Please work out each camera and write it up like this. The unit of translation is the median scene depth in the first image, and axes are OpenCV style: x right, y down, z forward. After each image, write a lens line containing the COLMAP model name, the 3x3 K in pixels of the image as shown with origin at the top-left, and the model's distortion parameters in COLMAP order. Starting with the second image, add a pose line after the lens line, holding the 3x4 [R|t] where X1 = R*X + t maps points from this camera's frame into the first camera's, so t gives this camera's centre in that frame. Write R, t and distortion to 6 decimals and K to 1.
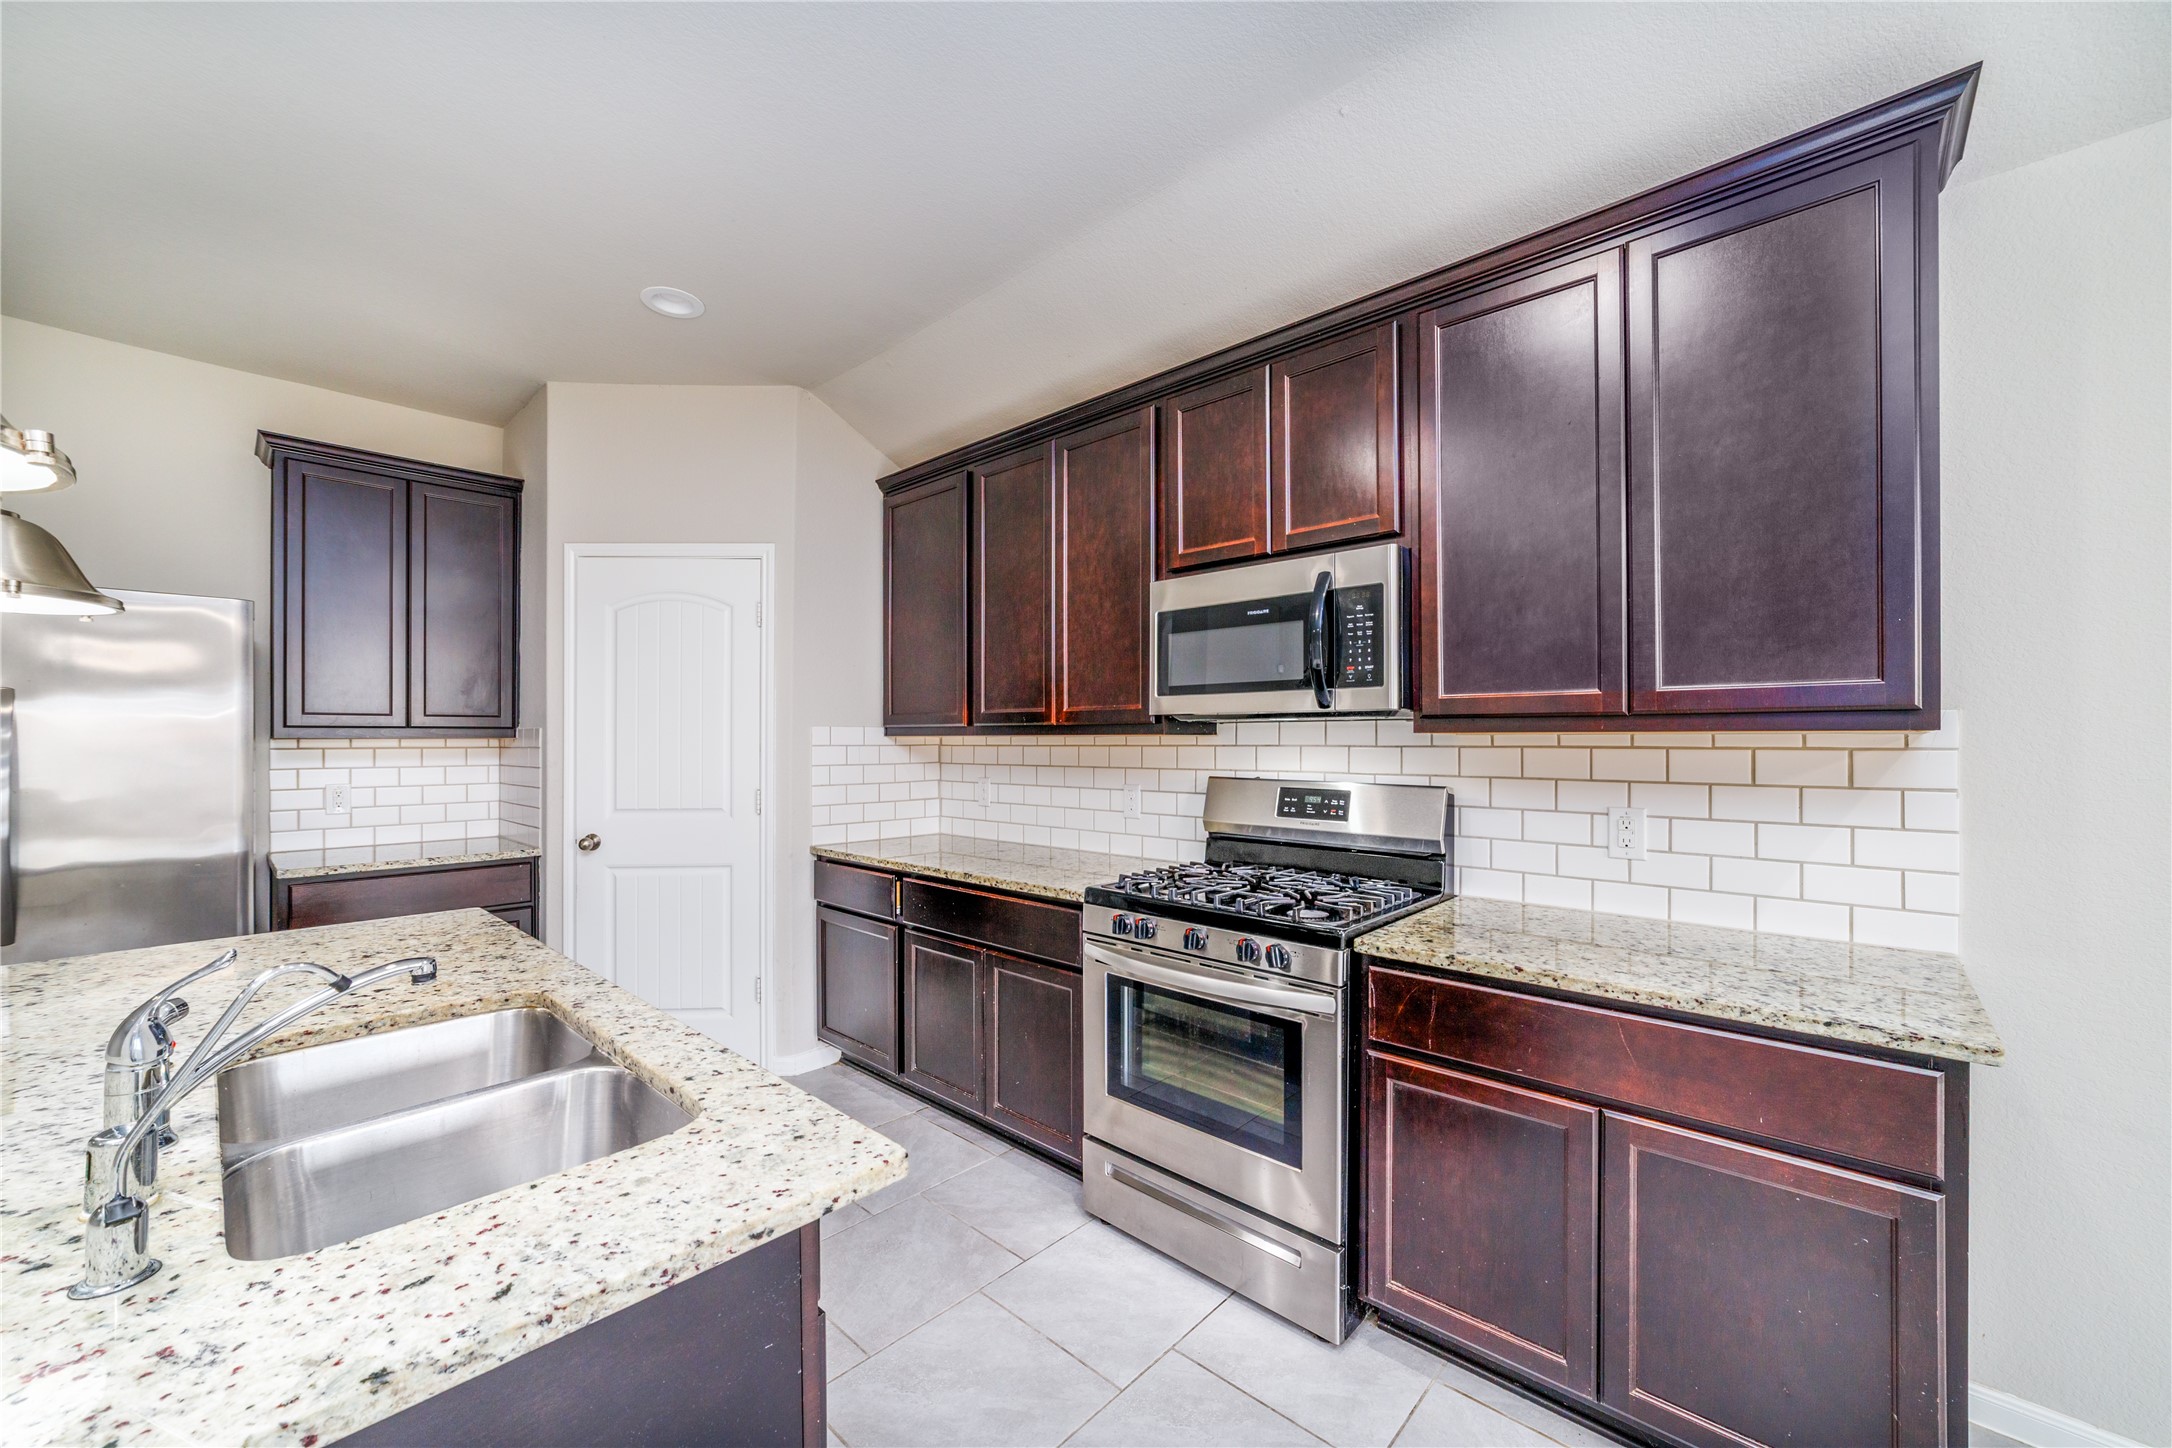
lens RADIAL K [[827.2, 0, 1092.3], [0, 827.2, 739.4], [0, 0, 1]] dist [-0.008740, -0.000008]
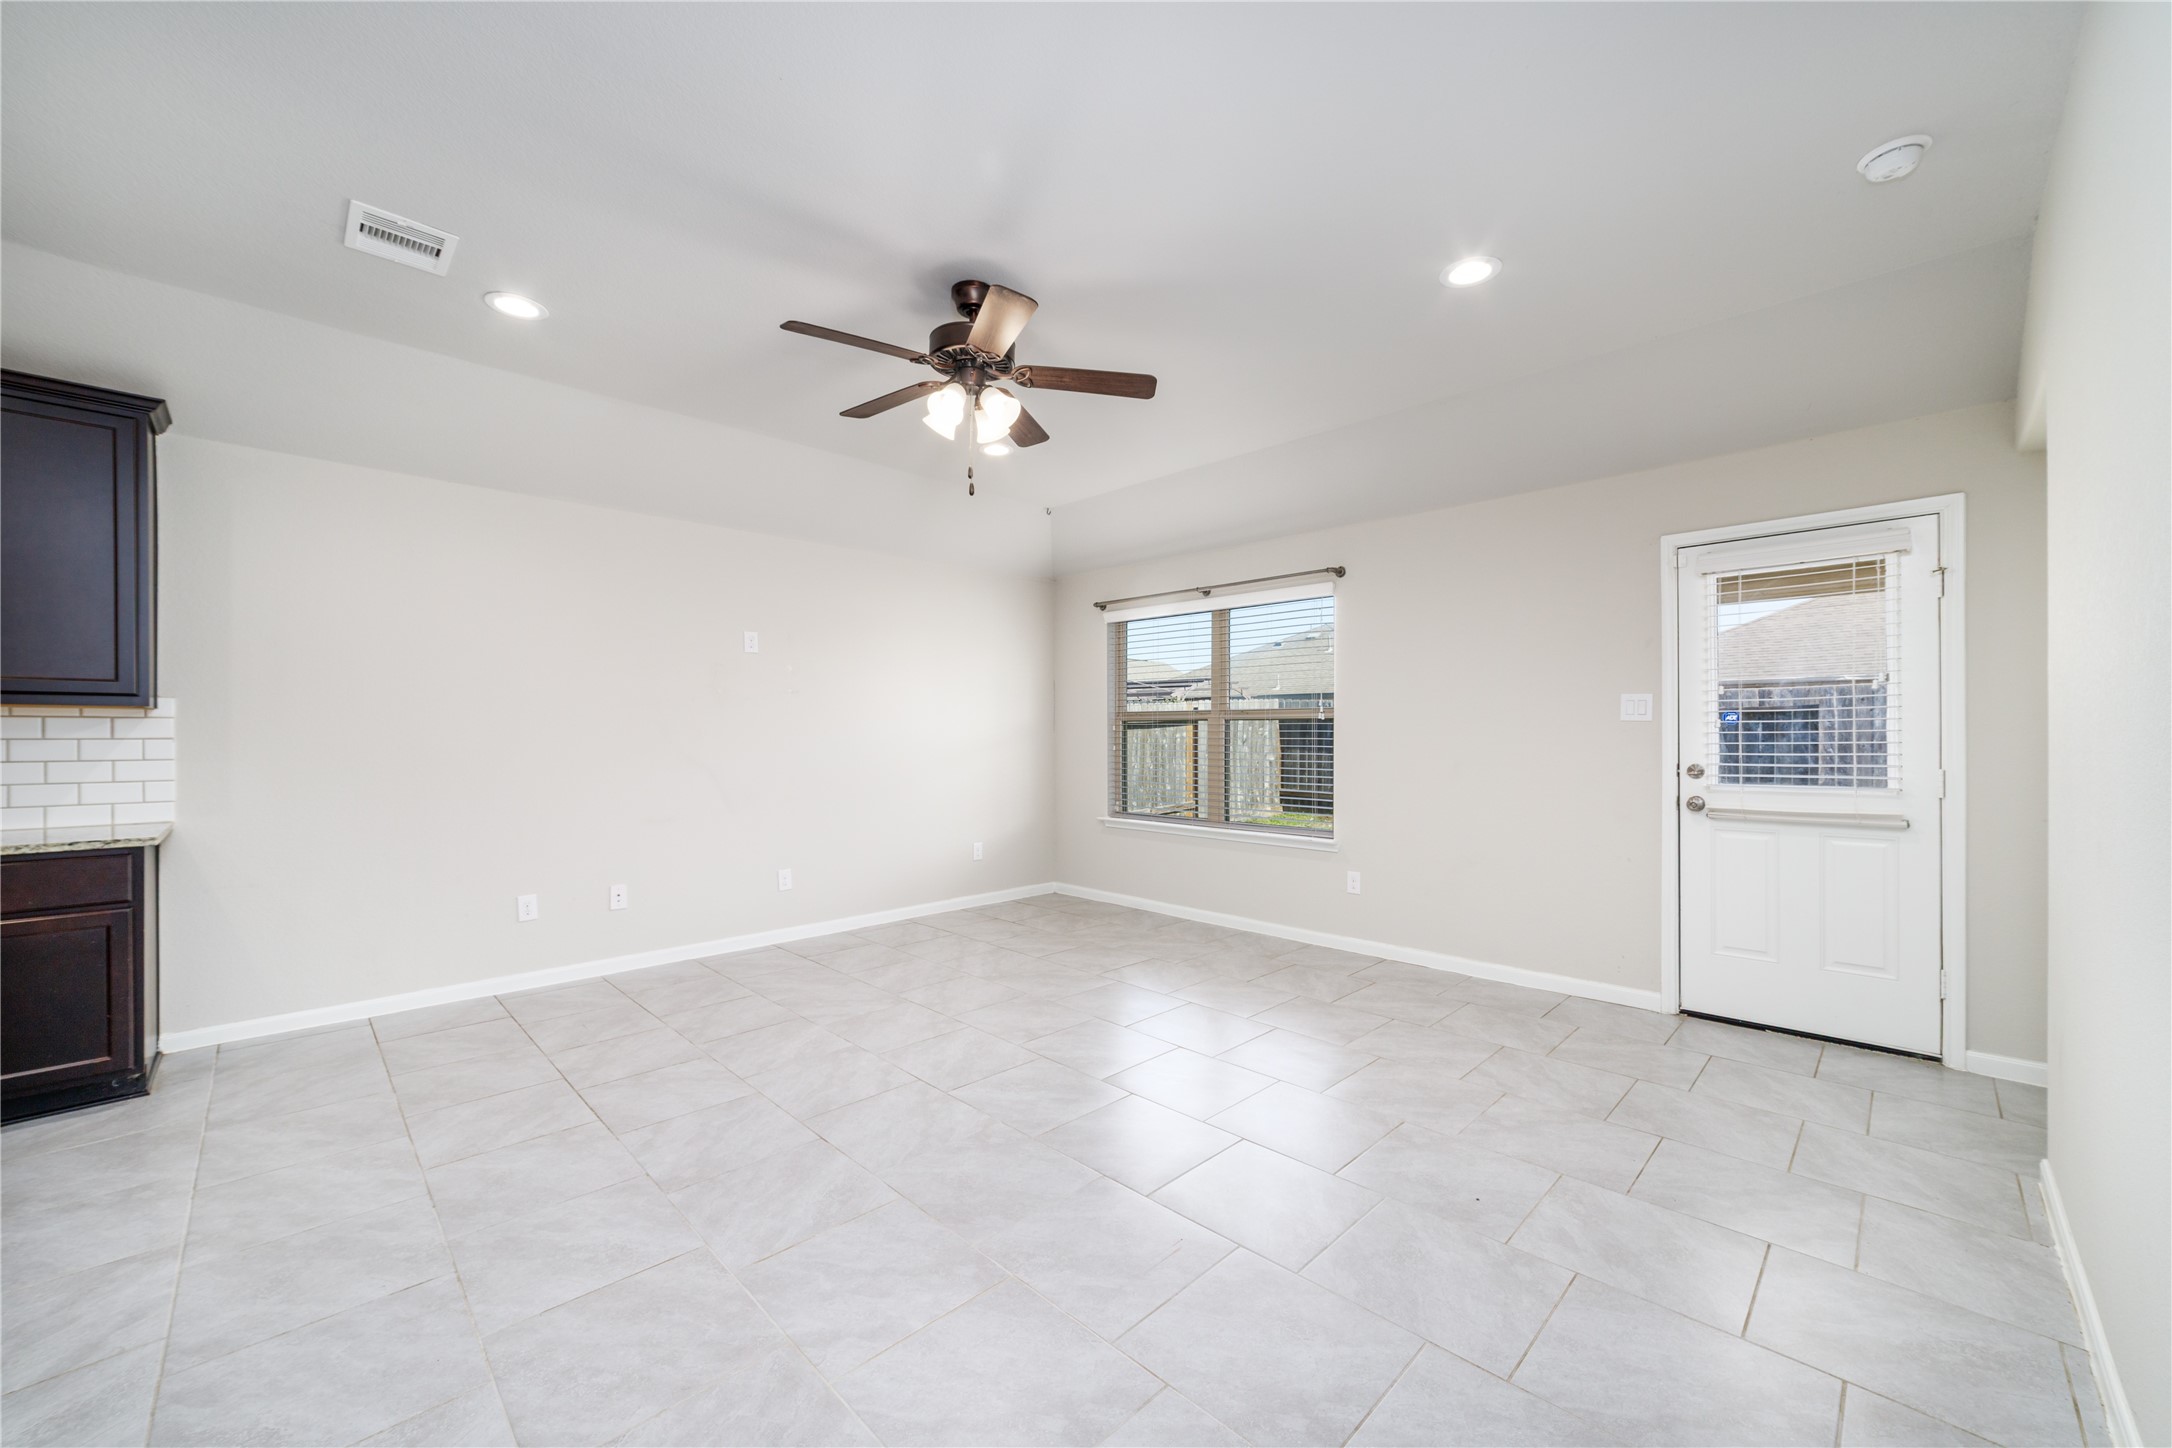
lens RADIAL K [[827.2, 0, 1092.3], [0, 827.2, 739.4], [0, 0, 1]] dist [-0.008740, -0.000008]
pose [[0.041956, -0.003665, 0.999113, -0.611362], [-0.000062, 0.999993, 0.003671, 0.041868], [-0.999119, -0.000216, 0.041956, -0.963592]]
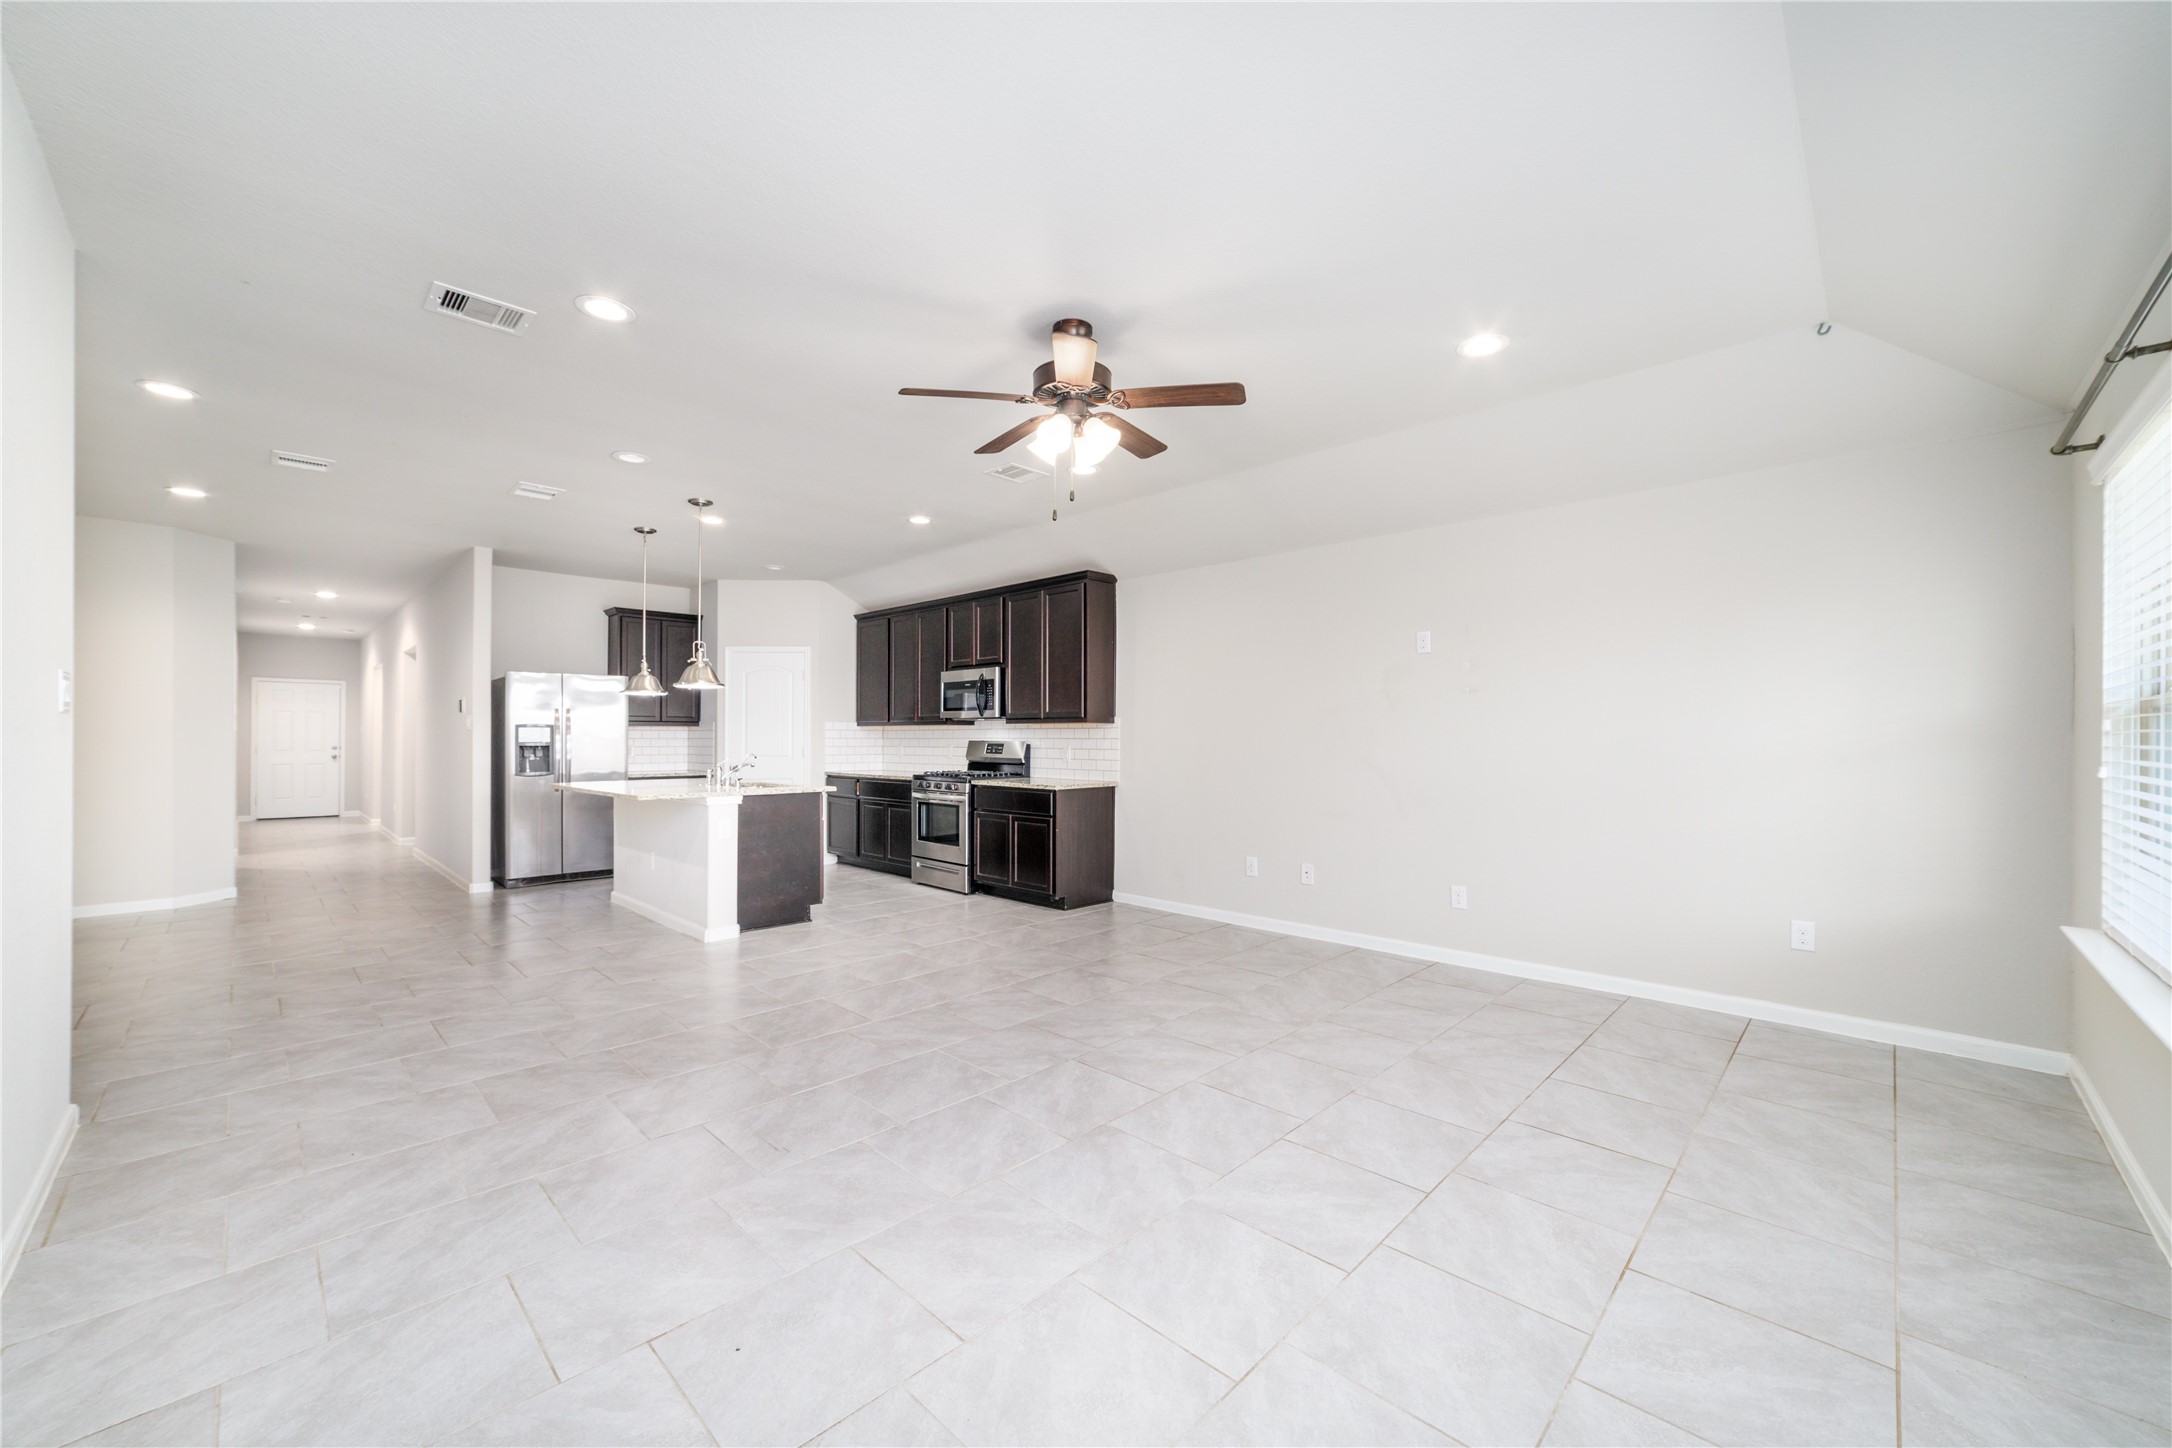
lens RADIAL K [[847.4, 0, 1085.8], [0, 847.4, 730.5], [0, 0, 1]] dist [-0.002100, 0.003449]
pose [[0.999332, 0.002827, -0.036438, 0.769300], [-0.003077, 0.999972, -0.006800, 0.037071], [0.036417, 0.006907, 0.999313, -2.178951]]
